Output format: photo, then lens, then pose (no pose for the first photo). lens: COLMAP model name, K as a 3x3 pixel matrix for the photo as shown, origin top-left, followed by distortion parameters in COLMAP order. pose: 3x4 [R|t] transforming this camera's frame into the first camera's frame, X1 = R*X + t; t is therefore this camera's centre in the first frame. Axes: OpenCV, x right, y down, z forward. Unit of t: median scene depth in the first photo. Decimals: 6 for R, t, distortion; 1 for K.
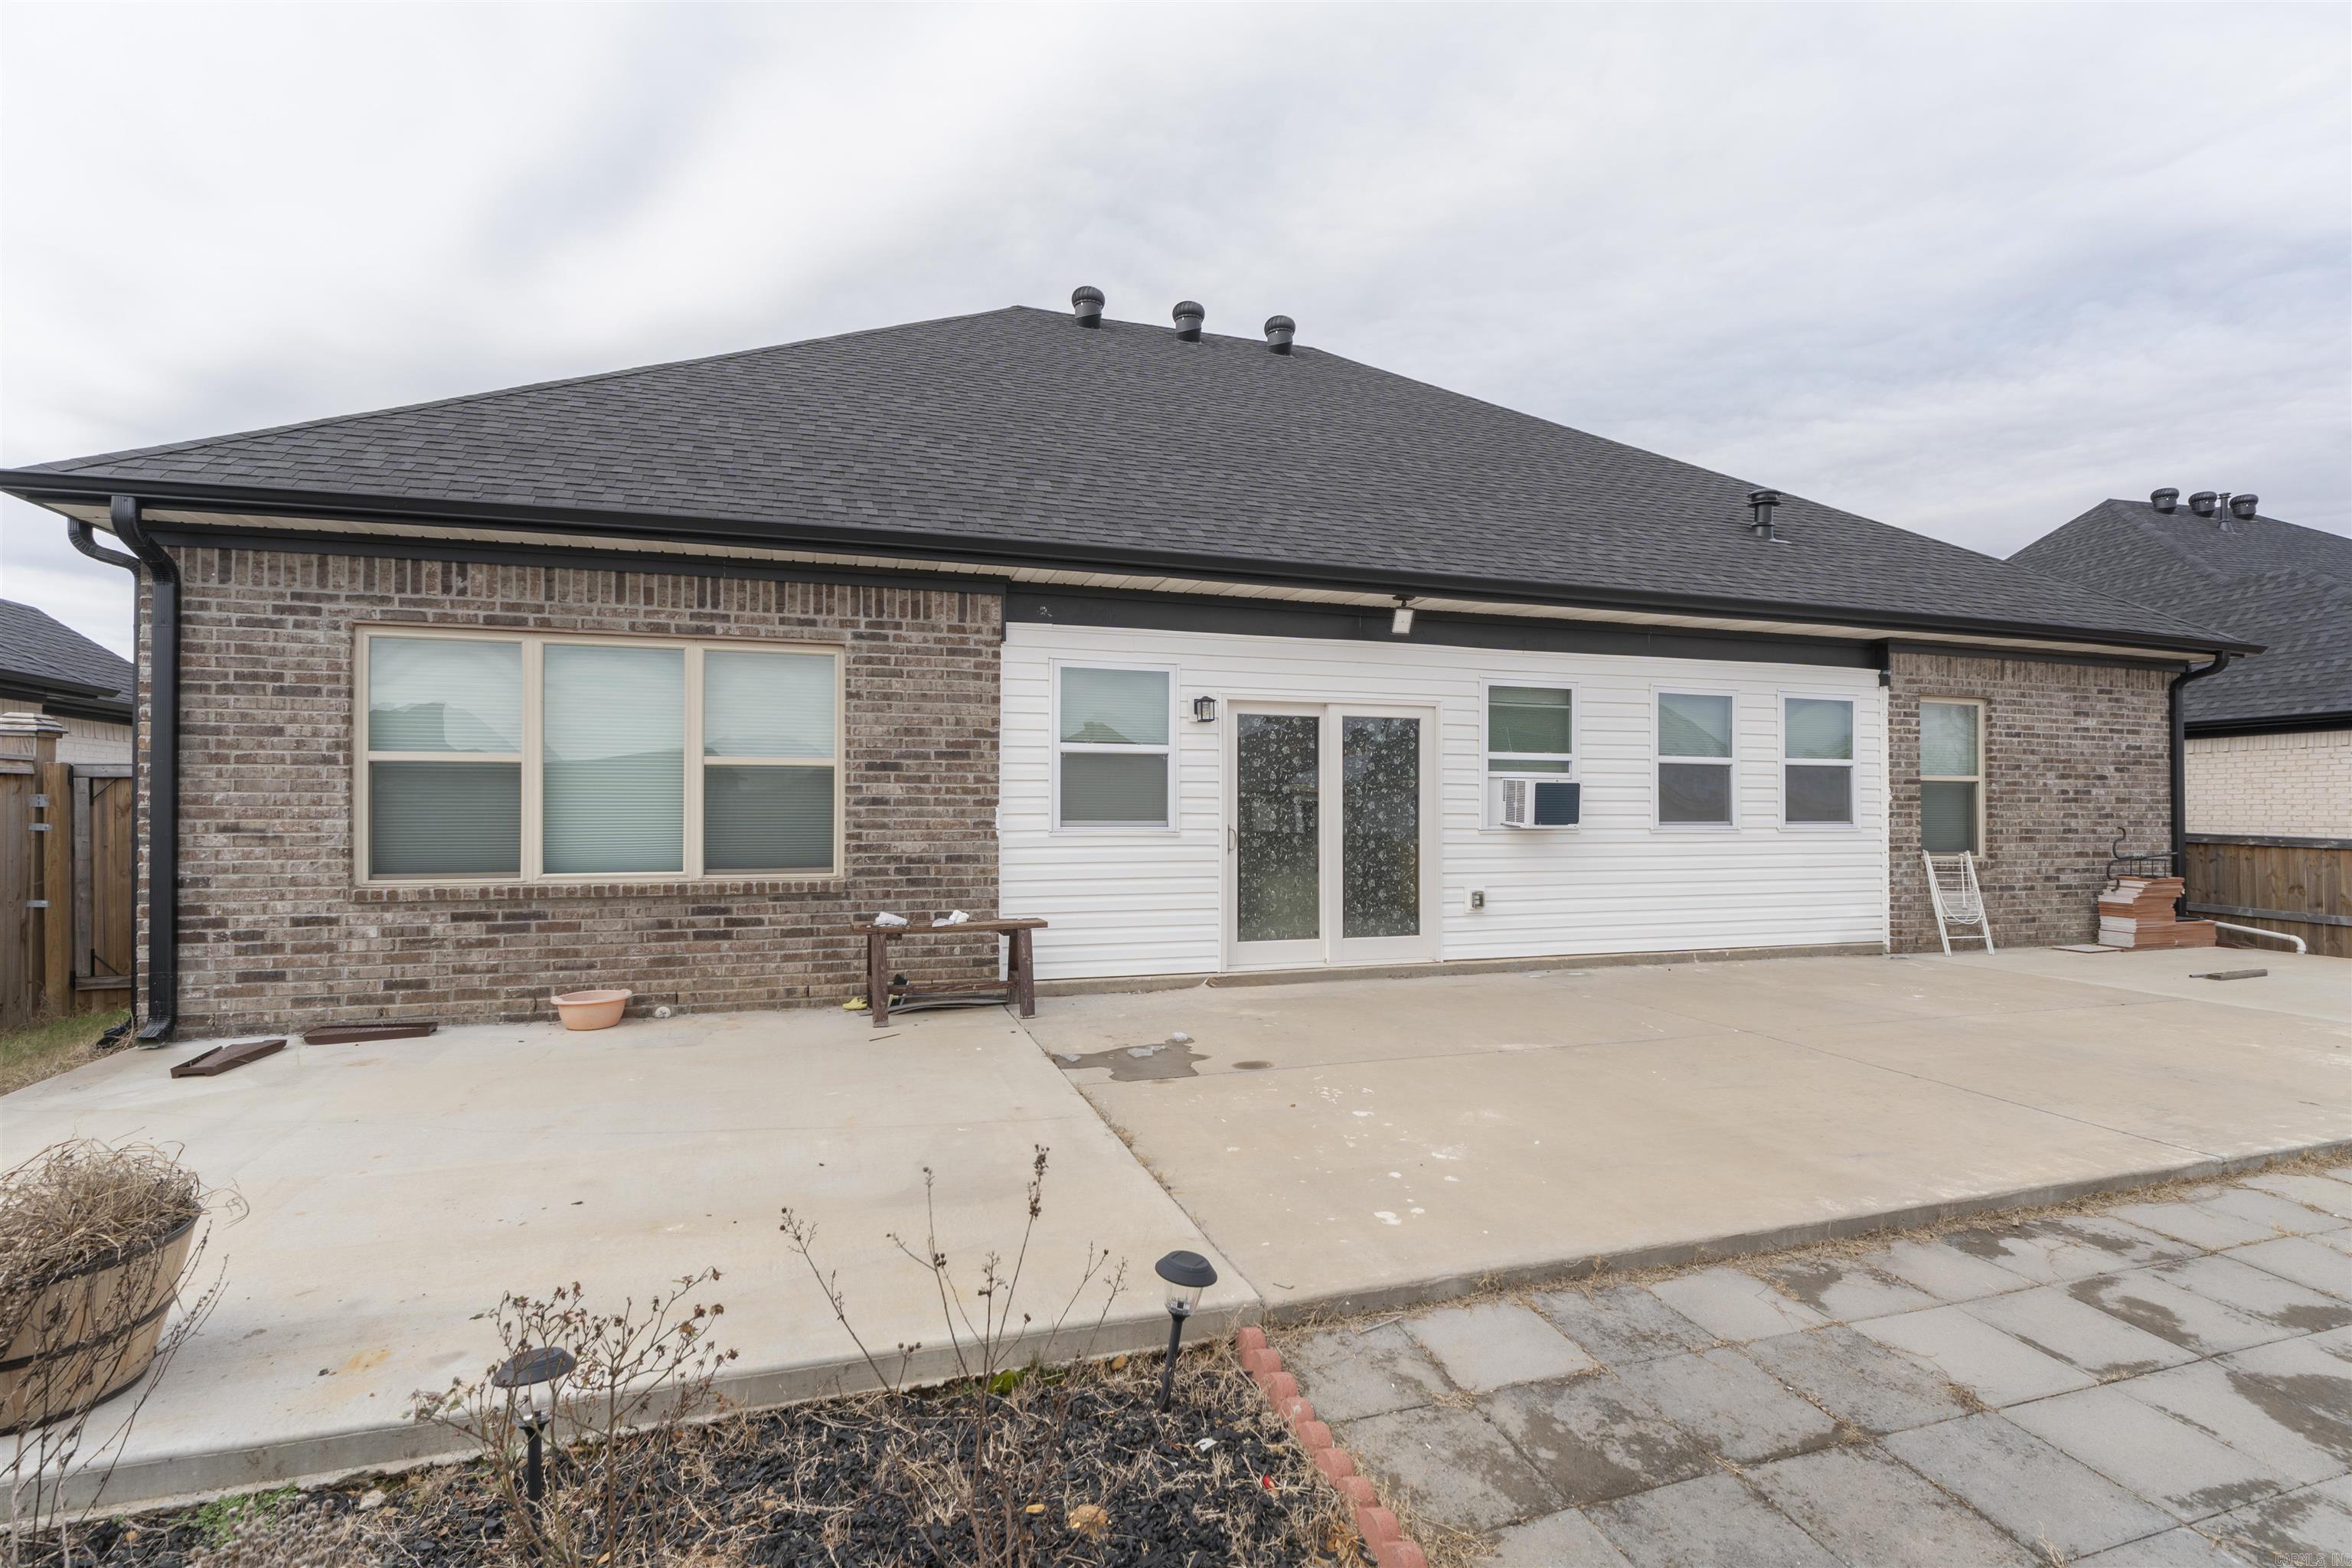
lens RADIAL K [[1087.2, 0, 1171.6], [0, 1087.2, 802.2], [0, 0, 1]] dist [-0.002681, -0.000394]
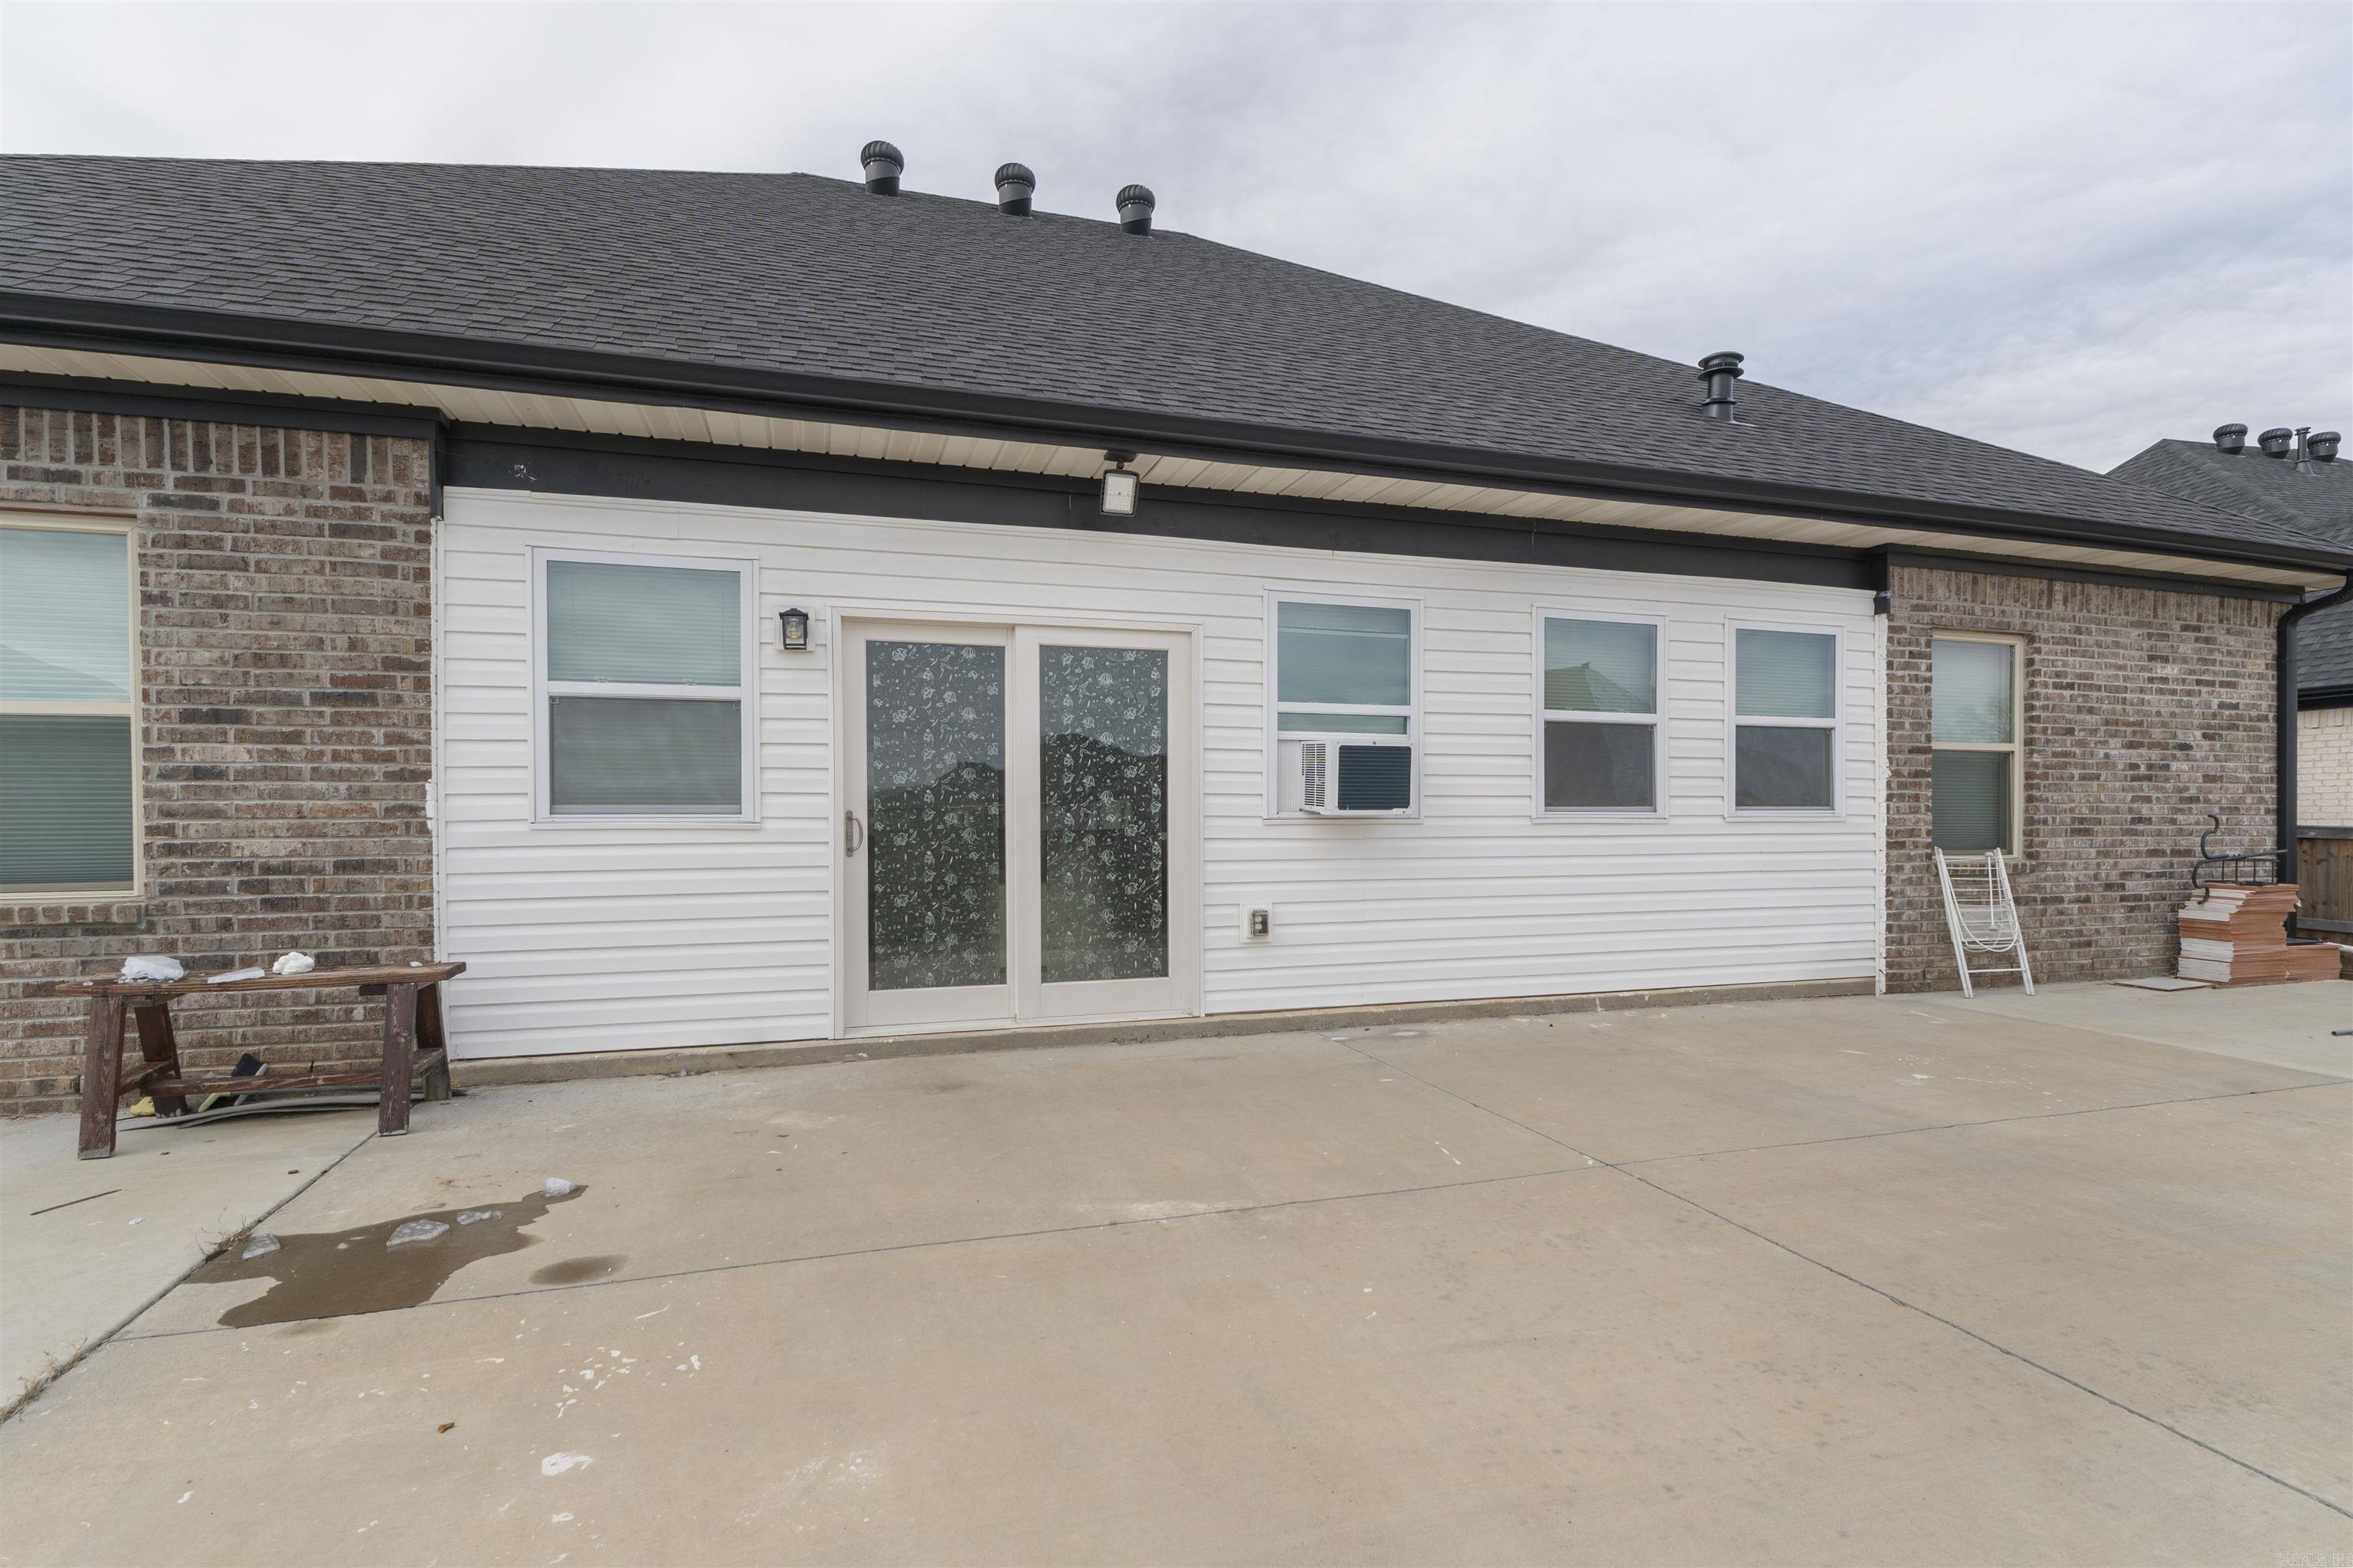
lens RADIAL K [[1106.1, 0, 1156.9], [0, 1106.1, 835.1], [0, 0, 1]] dist [-0.004893, -0.000558]
pose [[0.999887, -0.005241, -0.014081, 0.236431], [0.005589, 0.999678, 0.024740, 0.018671], [0.013947, -0.024816, 0.999595, 0.331675]]
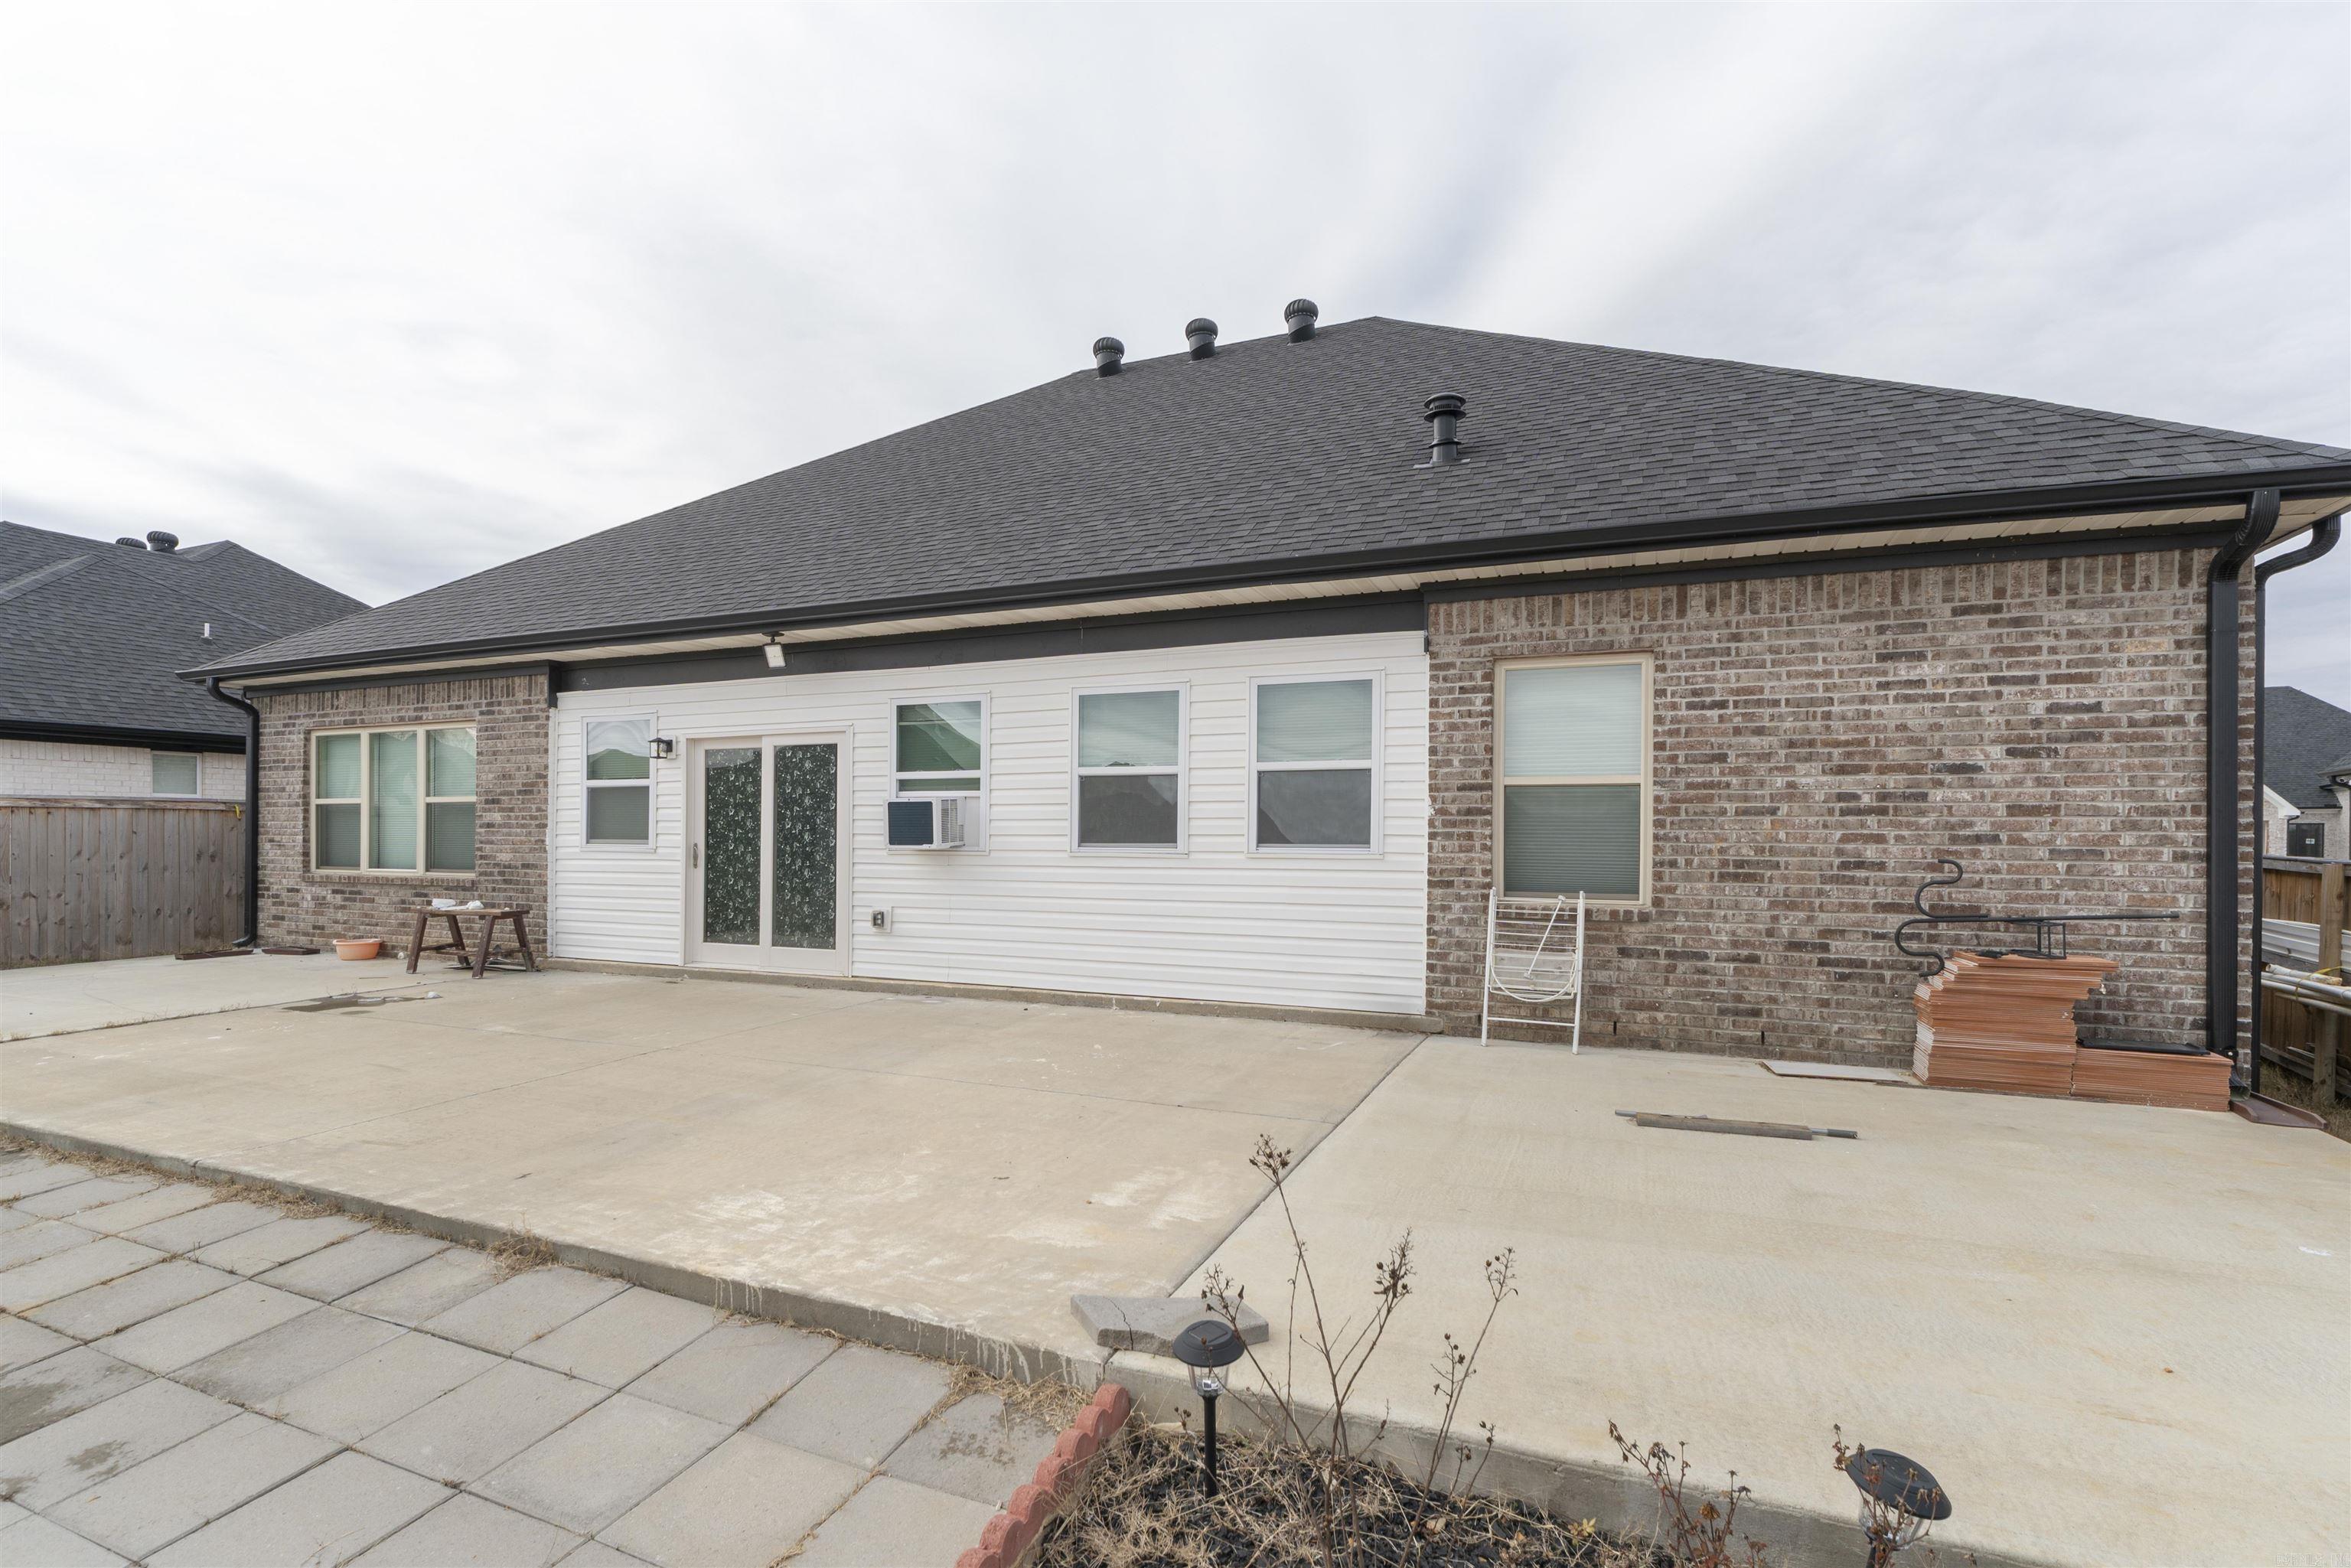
lens RADIAL K [[1145.3, 0, 1173.3], [0, 1145.3, 828.6], [0, 0, 1]] dist [-0.010925, -0.000307]
pose [[0.744563, -0.003264, -0.667544, 1.235268], [0.005619, 0.999983, 0.001378, 0.005846], [0.667528, -0.004777, 0.744569, 0.404916]]
